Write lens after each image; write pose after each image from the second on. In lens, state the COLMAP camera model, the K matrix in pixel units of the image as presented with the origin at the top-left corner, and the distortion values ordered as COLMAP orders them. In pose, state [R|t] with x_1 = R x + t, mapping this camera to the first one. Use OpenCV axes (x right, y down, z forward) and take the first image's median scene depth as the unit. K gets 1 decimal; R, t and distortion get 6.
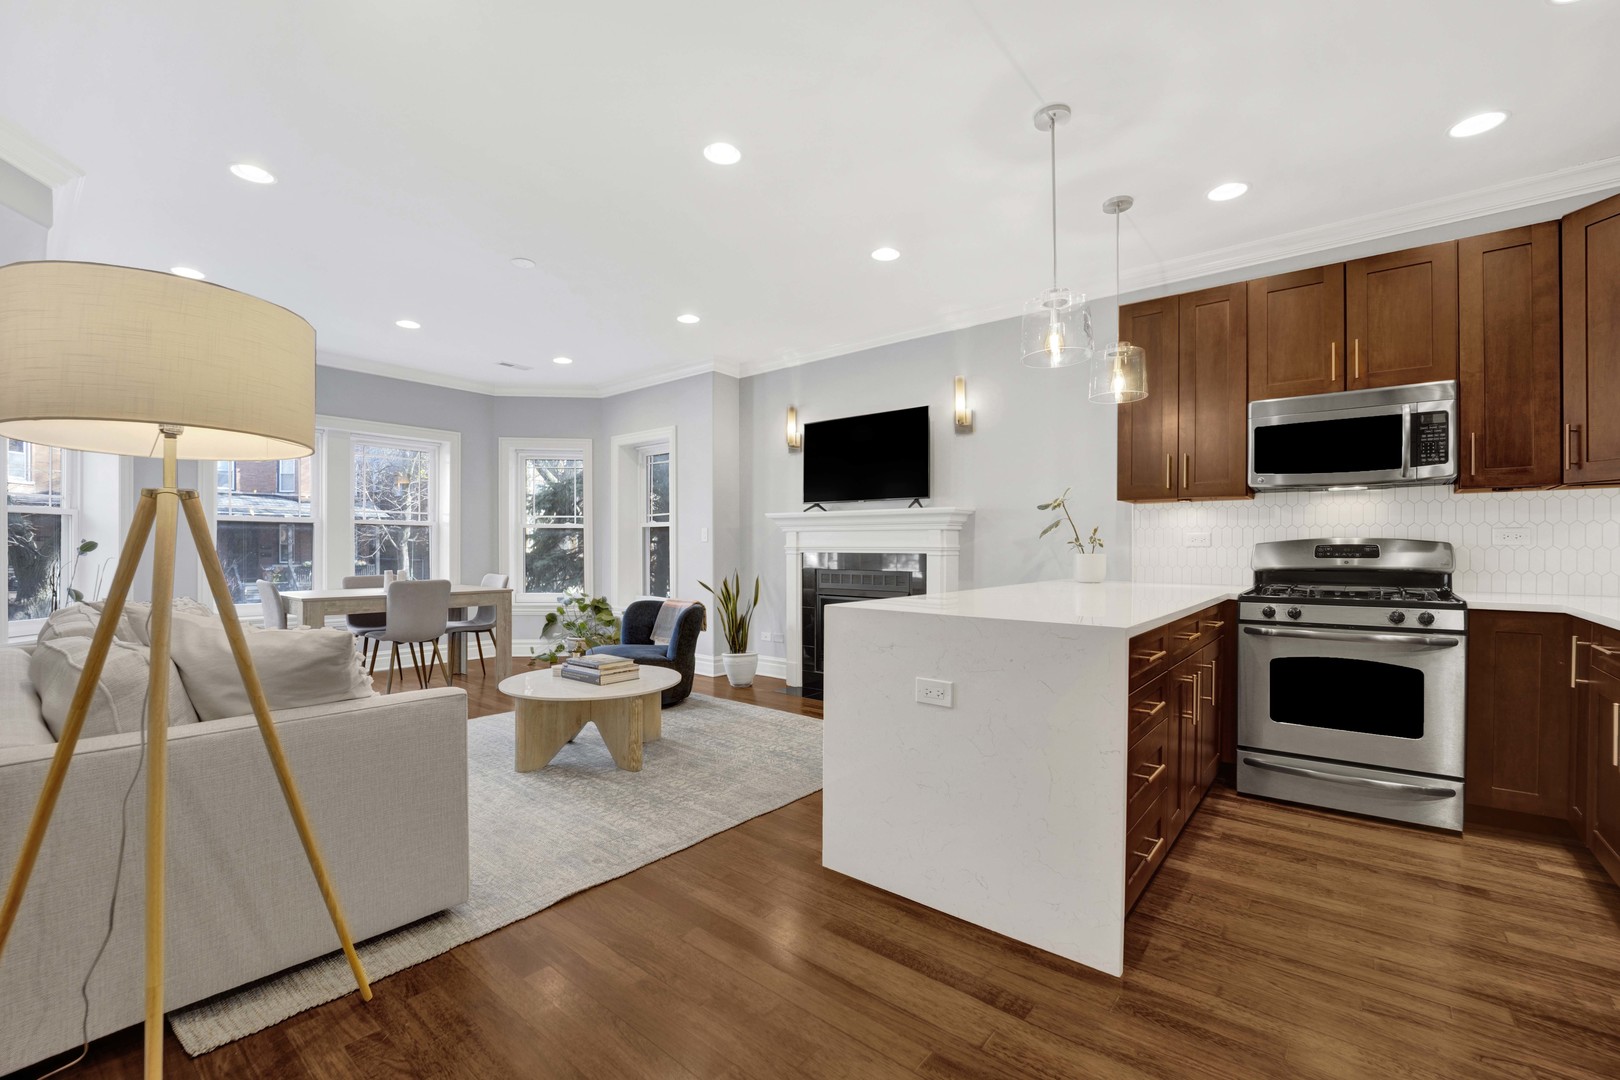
lens RADIAL K [[669.8, 0, 797.4], [0, 669.8, 550.3], [0, 0, 1]] dist [-0.017821, -0.000375]
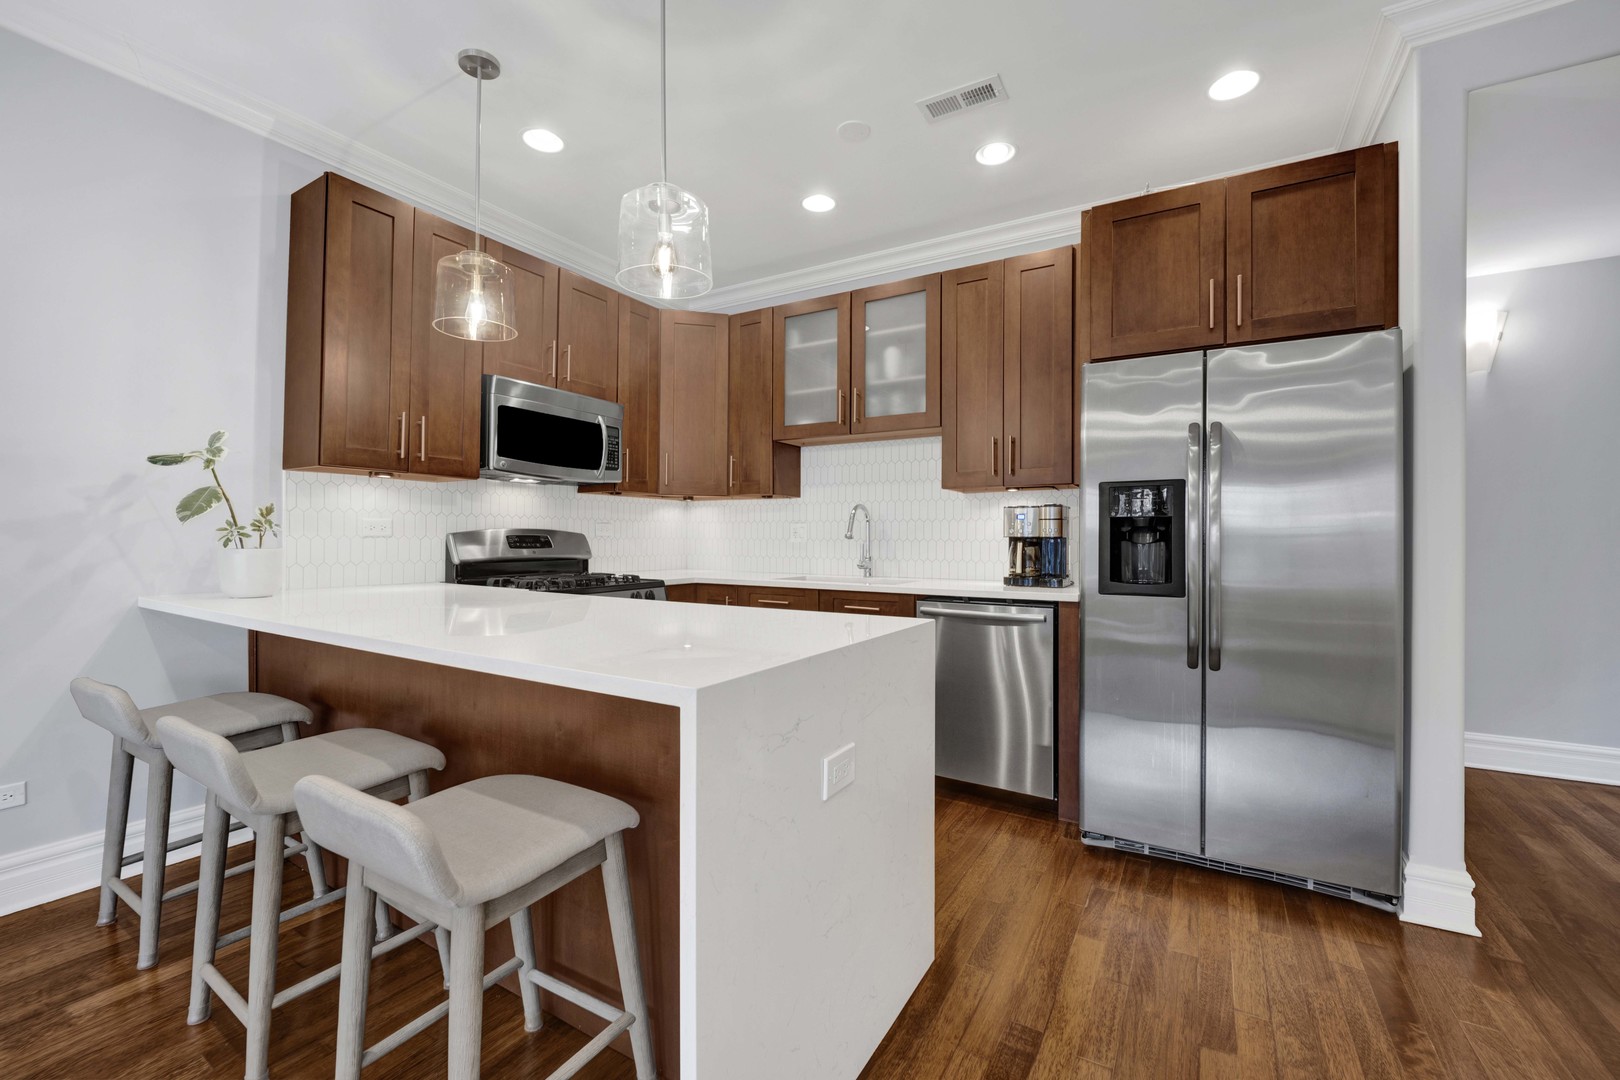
lens RADIAL K [[669.8, 0, 831.6], [0, 669.8, 535.7], [0, 0, 1]] dist [-0.017821, -0.000375]
pose [[-0.163911, -0.003000, 0.986471, -0.170931], [-0.007373, 0.999971, 0.001816, -0.008503], [-0.986448, -0.006976, -0.163929, 0.439713]]
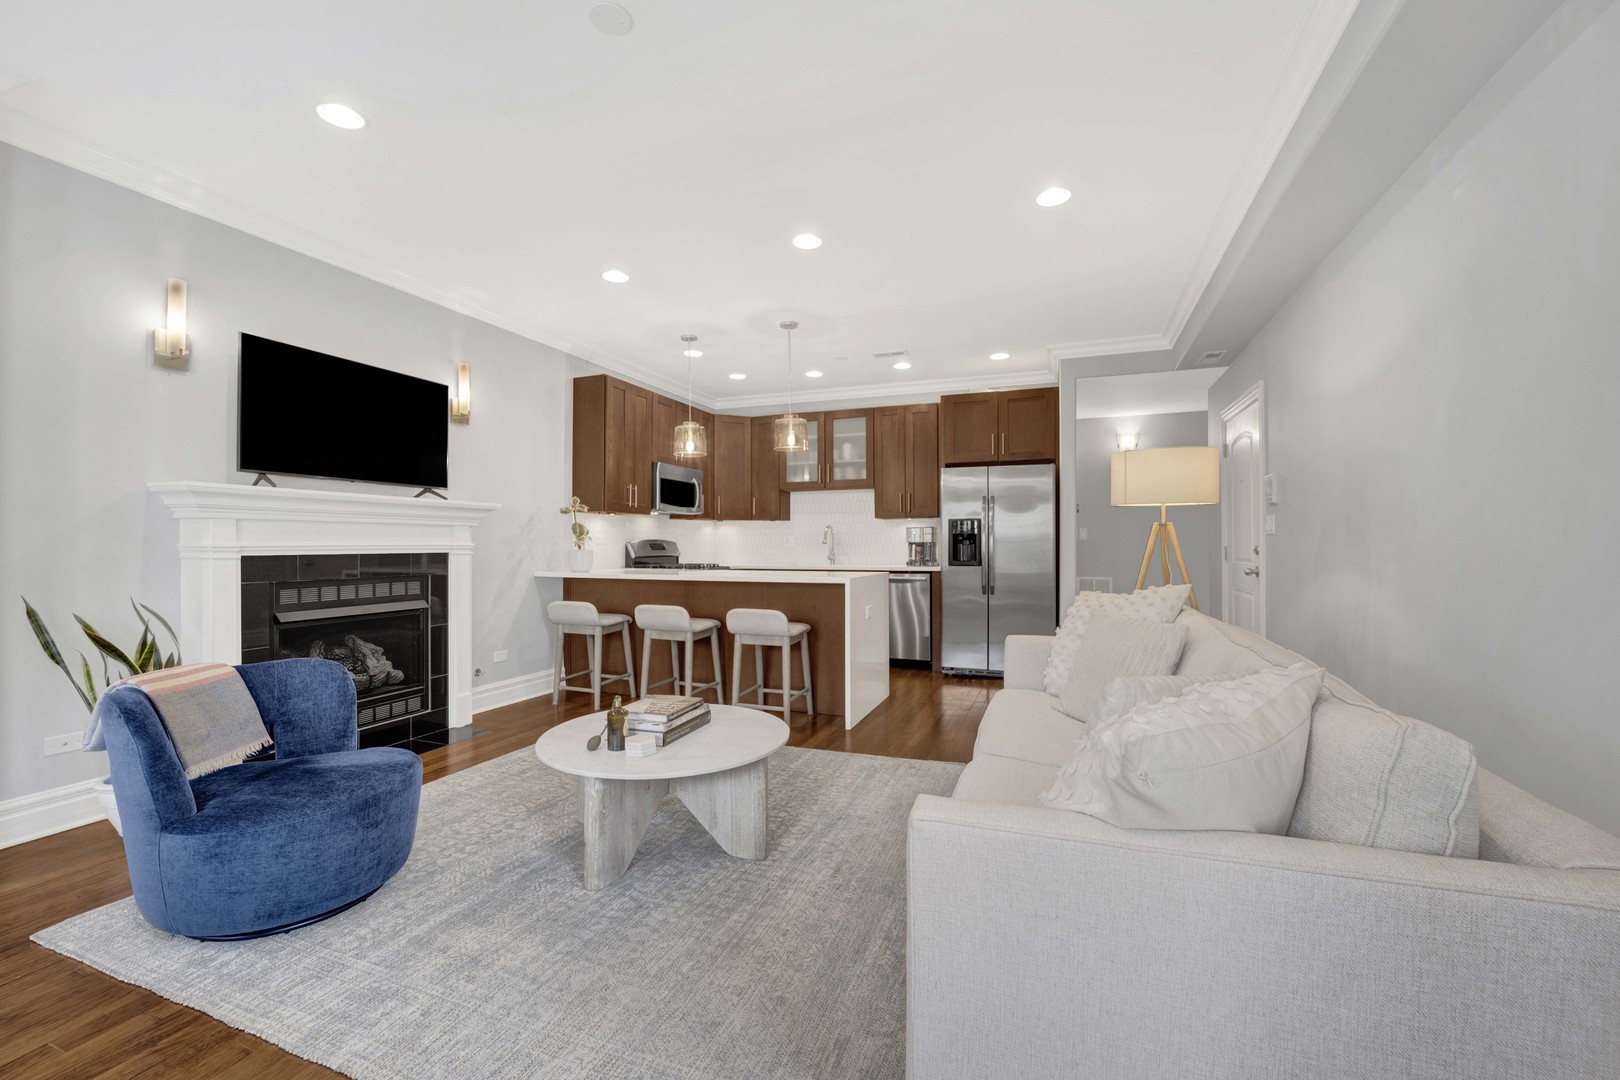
lens RADIAL K [[669.8, 0, 822.4], [0, 669.8, 533.9], [0, 0, 1]] dist [-0.017821, -0.000375]
pose [[-0.325737, 0.007815, 0.945428, -0.708818], [-0.001778, 0.999959, -0.008879, -0.011850], [-0.945459, -0.004573, -0.325710, 0.728854]]
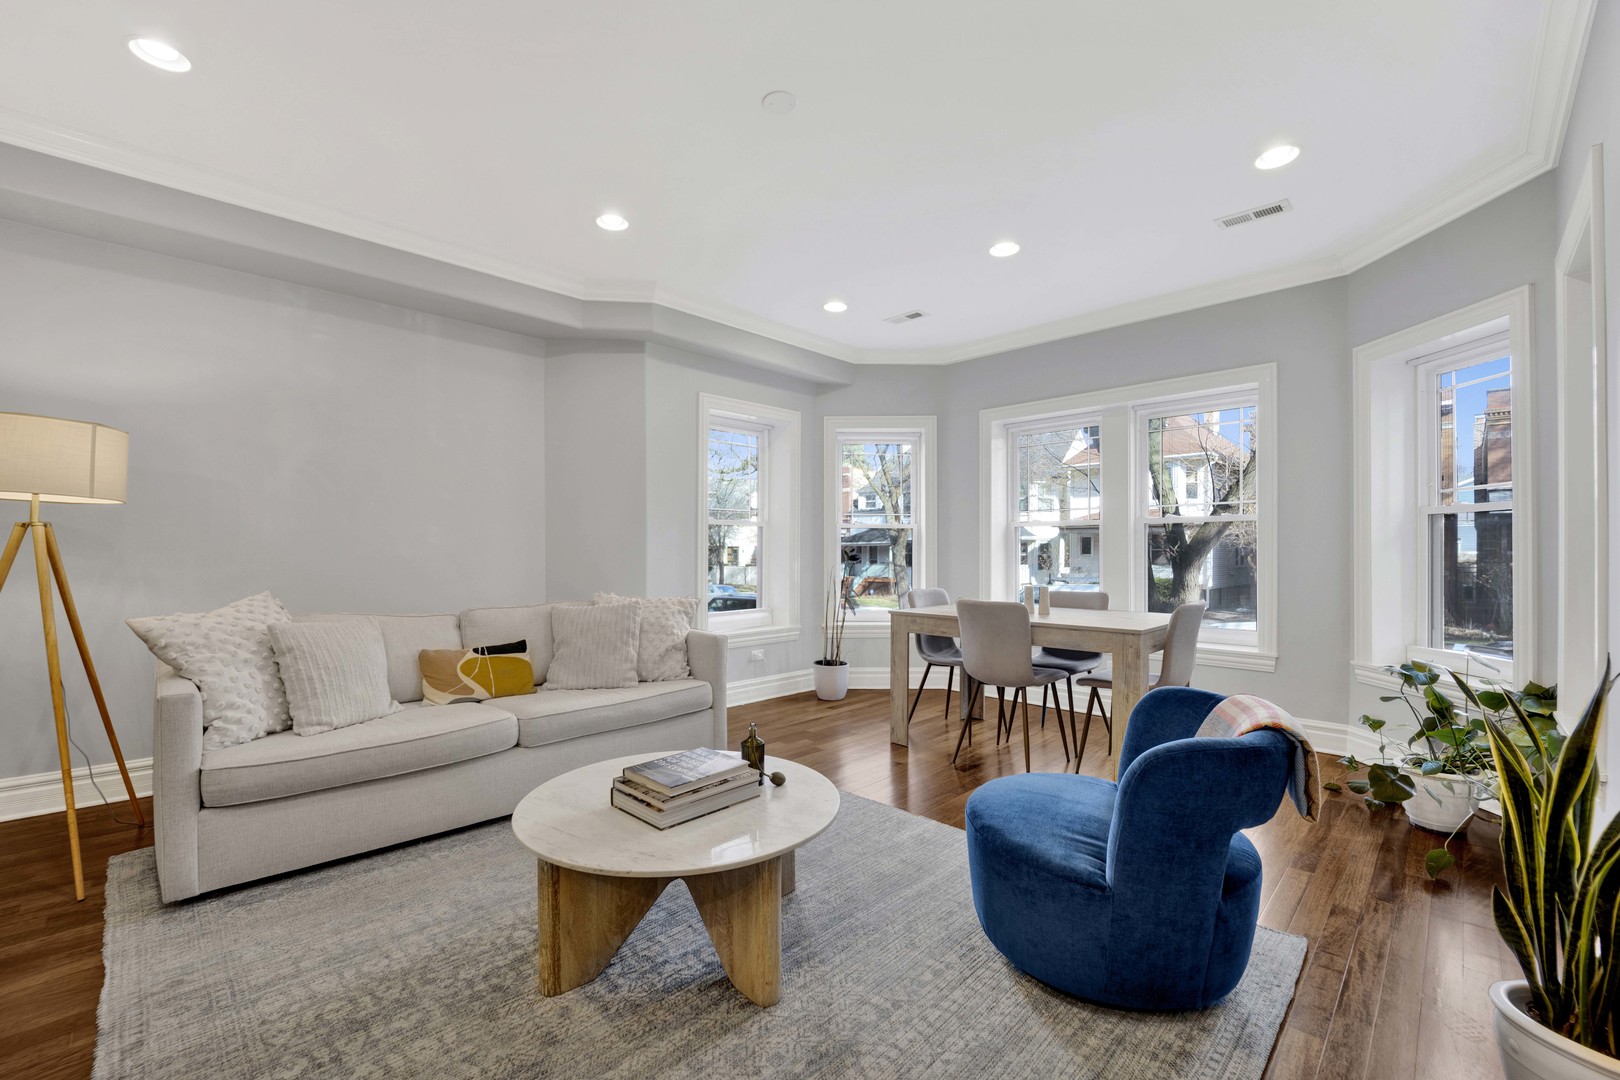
lens RADIAL K [[669.8, 0, 817.9], [0, 669.8, 549.4], [0, 0, 1]] dist [-0.017821, -0.000375]
pose [[-0.086344, -0.003445, -0.996259, 0.159287], [-0.004008, 0.999987, -0.003110, -0.007072], [0.996257, 0.003725, -0.086357, 0.783983]]
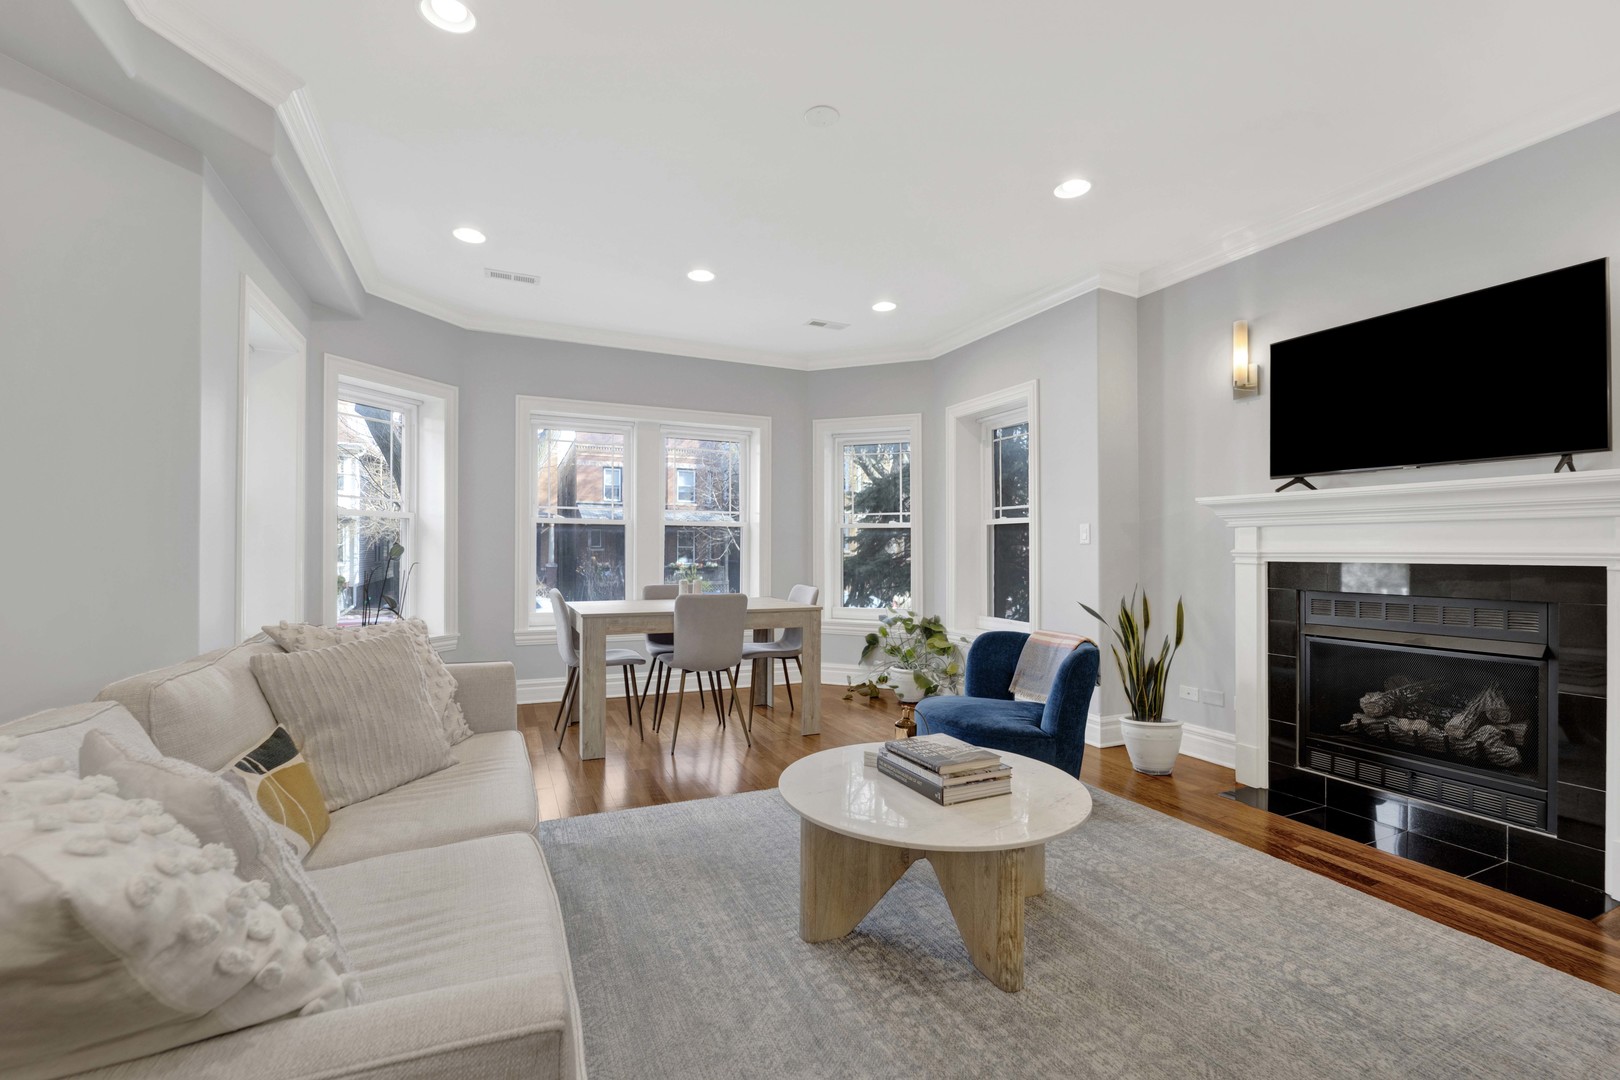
lens RADIAL K [[669.8, 0, 800.5], [0, 669.8, 548.9], [0, 0, 1]] dist [-0.017821, -0.000375]
pose [[0.891225, -0.000716, -0.453561, -0.096720], [-0.001940, 0.999984, -0.005392, -0.003956], [0.453557, 0.005686, 0.891209, 0.293524]]
